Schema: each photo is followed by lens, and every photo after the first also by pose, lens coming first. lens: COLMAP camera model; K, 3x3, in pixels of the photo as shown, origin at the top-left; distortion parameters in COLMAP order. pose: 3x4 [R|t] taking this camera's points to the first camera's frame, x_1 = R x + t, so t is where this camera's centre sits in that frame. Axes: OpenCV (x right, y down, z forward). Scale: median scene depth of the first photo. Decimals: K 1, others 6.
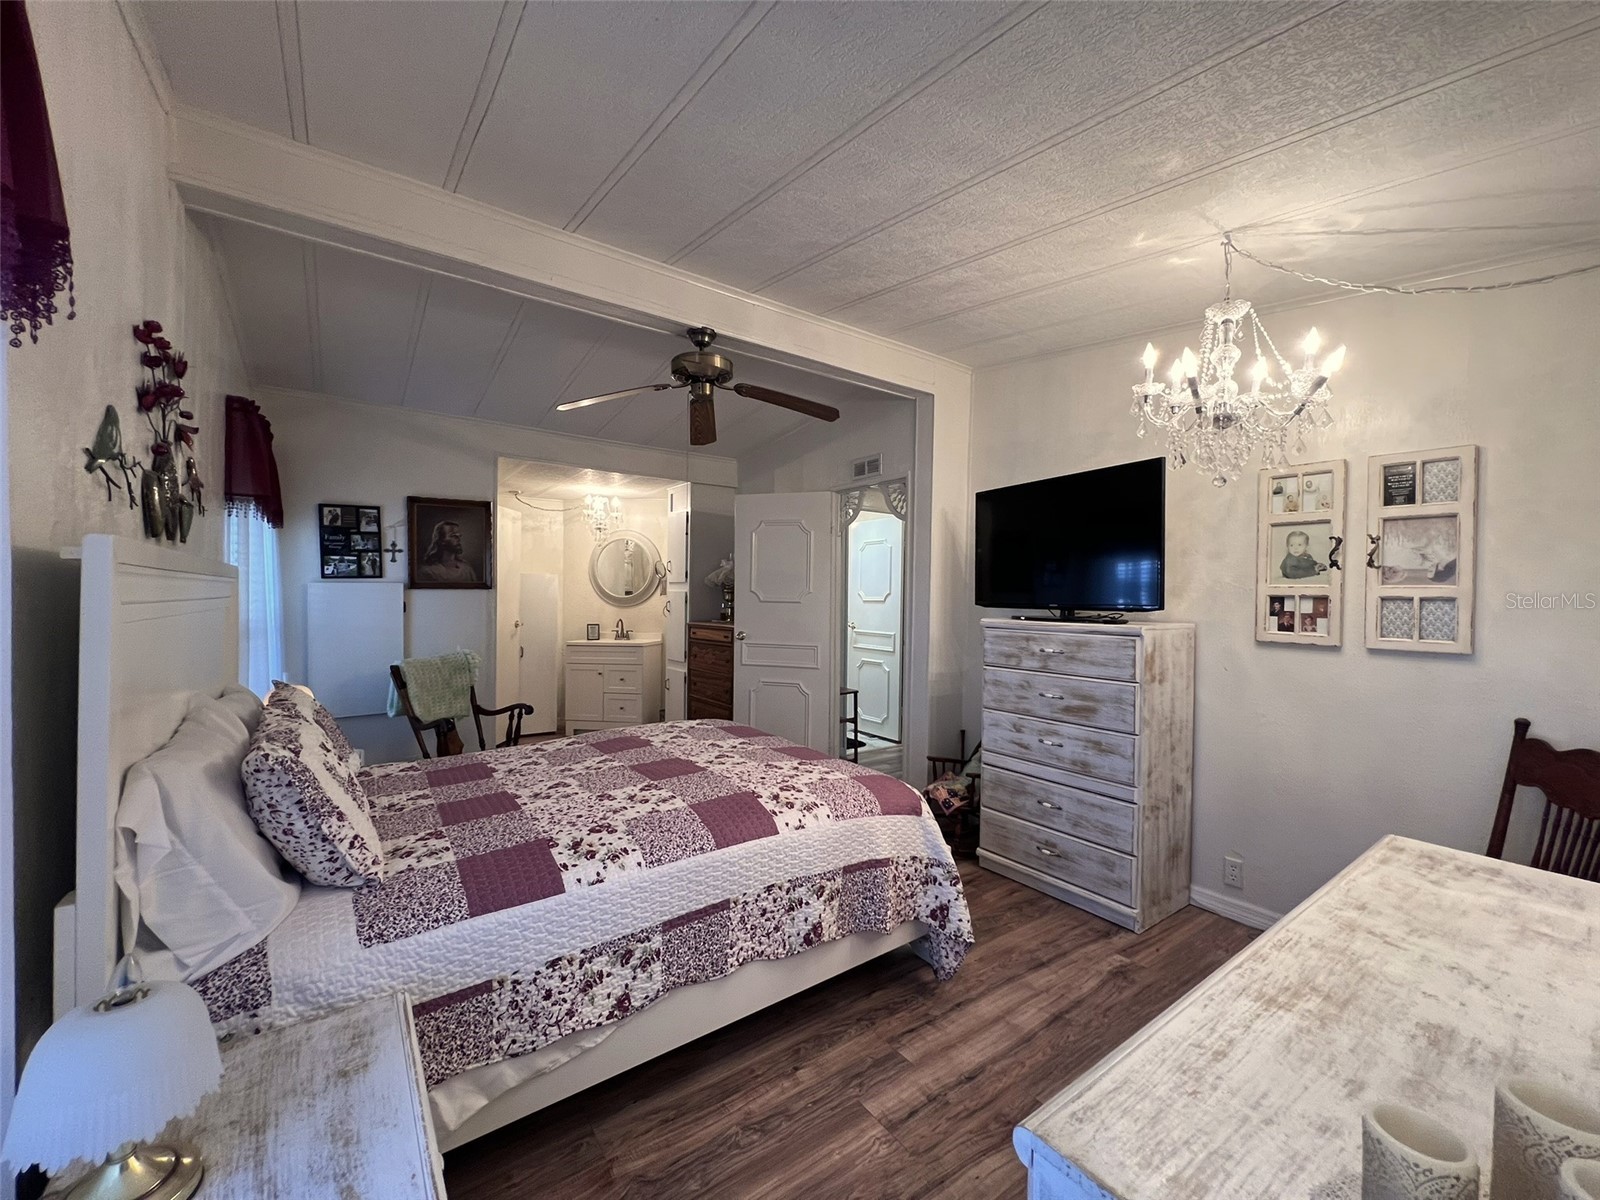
lens RADIAL K [[641.1, 0, 801.5], [0, 641.1, 602.5], [0, 0, 1]] dist [-0.001702, 0.000412]
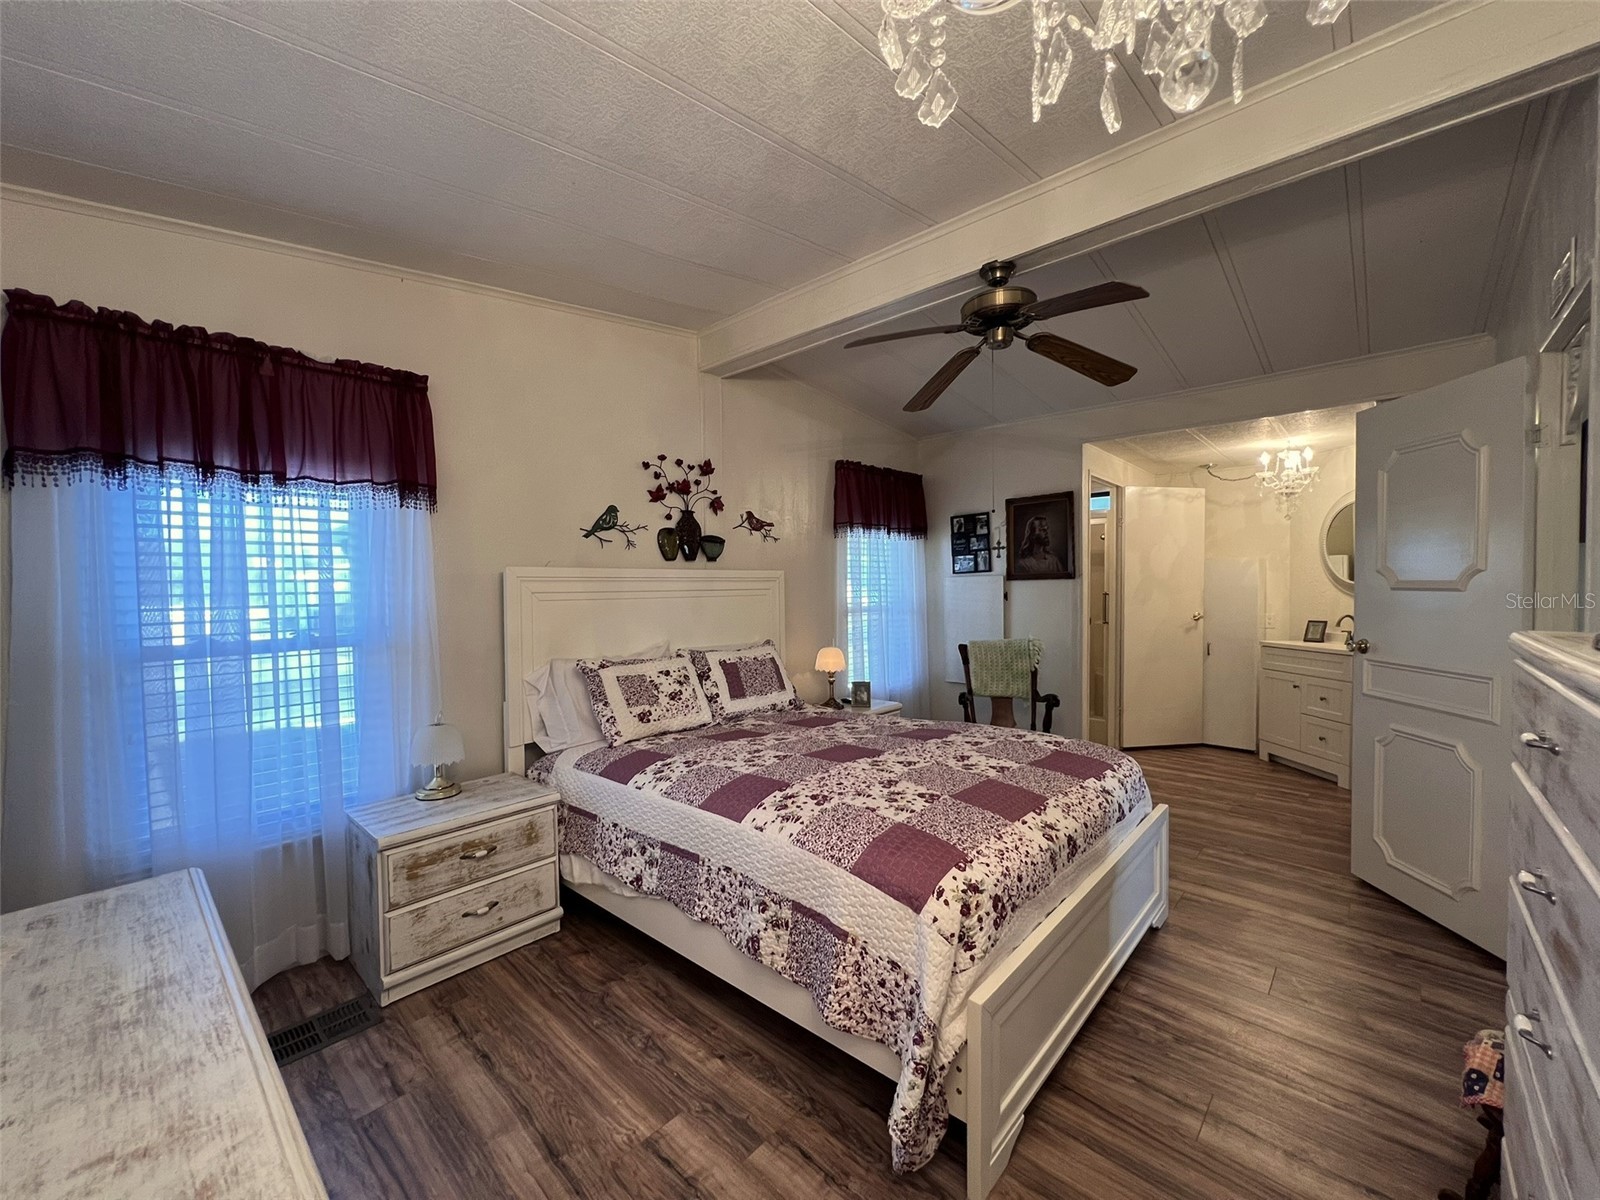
lens RADIAL K [[641.1, 0, 798.2], [0, 641.1, 602.4], [0, 0, 1]] dist [-0.001702, 0.000412]
pose [[0.197212, 0.012009, -0.980287, 0.794143], [0.002351, 0.999916, 0.012723, 0.004601], [0.980358, -0.004814, 0.197167, 0.743401]]
